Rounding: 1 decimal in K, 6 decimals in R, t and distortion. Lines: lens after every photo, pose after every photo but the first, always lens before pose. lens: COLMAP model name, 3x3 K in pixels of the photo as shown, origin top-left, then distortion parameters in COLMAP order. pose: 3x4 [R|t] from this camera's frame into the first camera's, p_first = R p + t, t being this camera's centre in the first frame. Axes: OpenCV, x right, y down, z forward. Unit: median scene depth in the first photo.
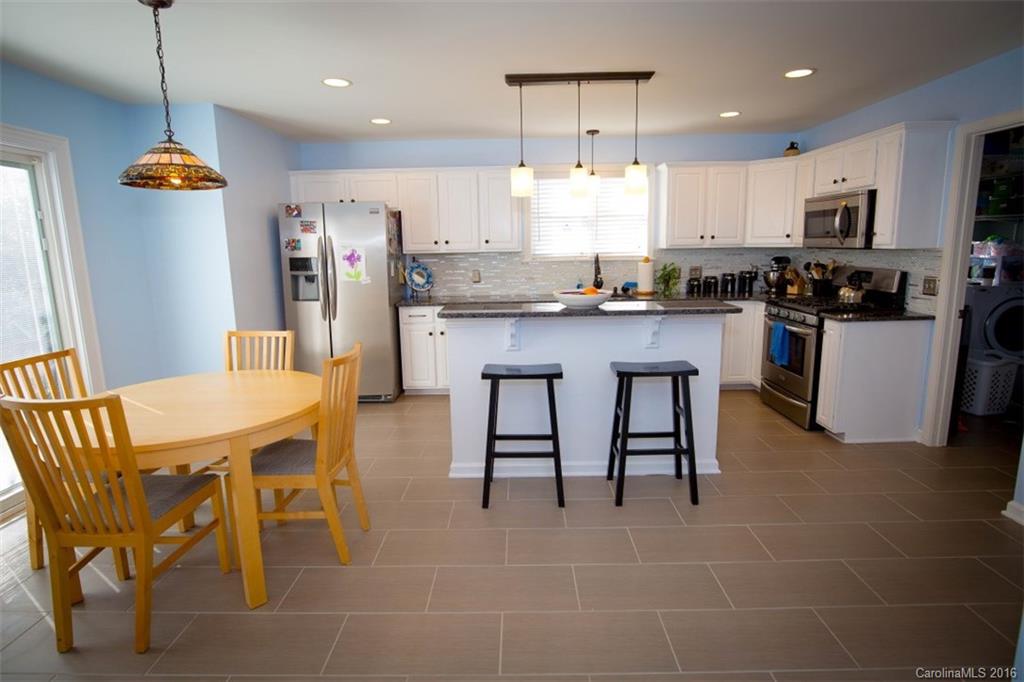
lens RADIAL K [[523.3, 0, 512.0], [0, 523.3, 341.0], [0, 0, 1]] dist [-0.030874, -0.000316]
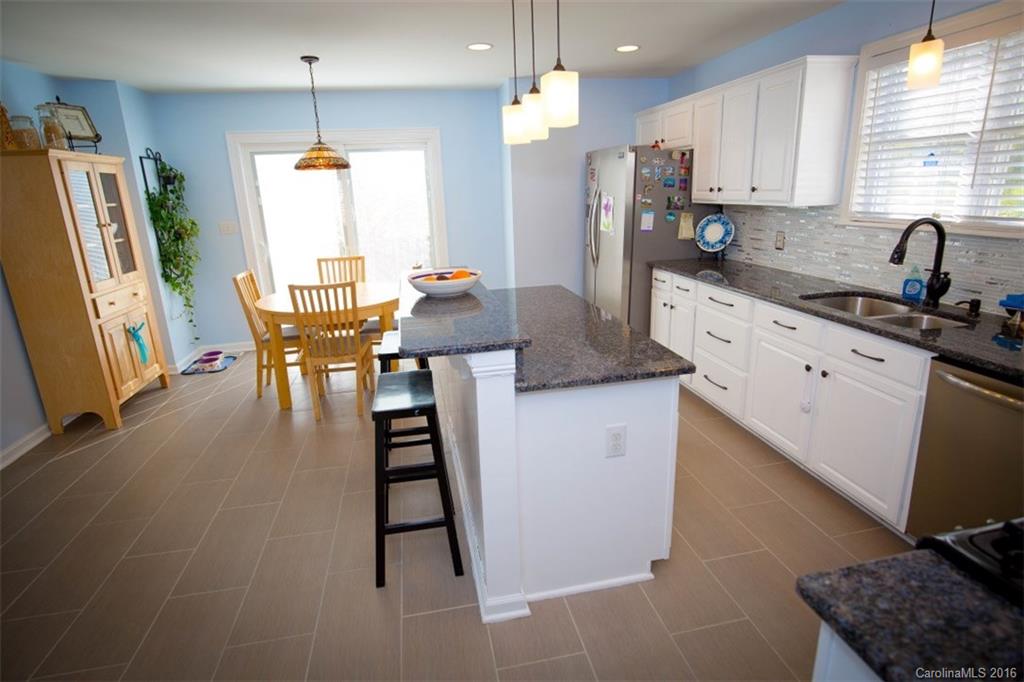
lens RADIAL K [[523.3, 0, 512.0], [0, 523.3, 341.0], [0, 0, 1]] dist [-0.030874, -0.000316]
pose [[0.209314, 0.281376, -0.936491, 0.561140], [-0.142738, 0.956239, 0.255407, -0.131724], [0.967375, 0.080212, 0.240317, 0.564787]]
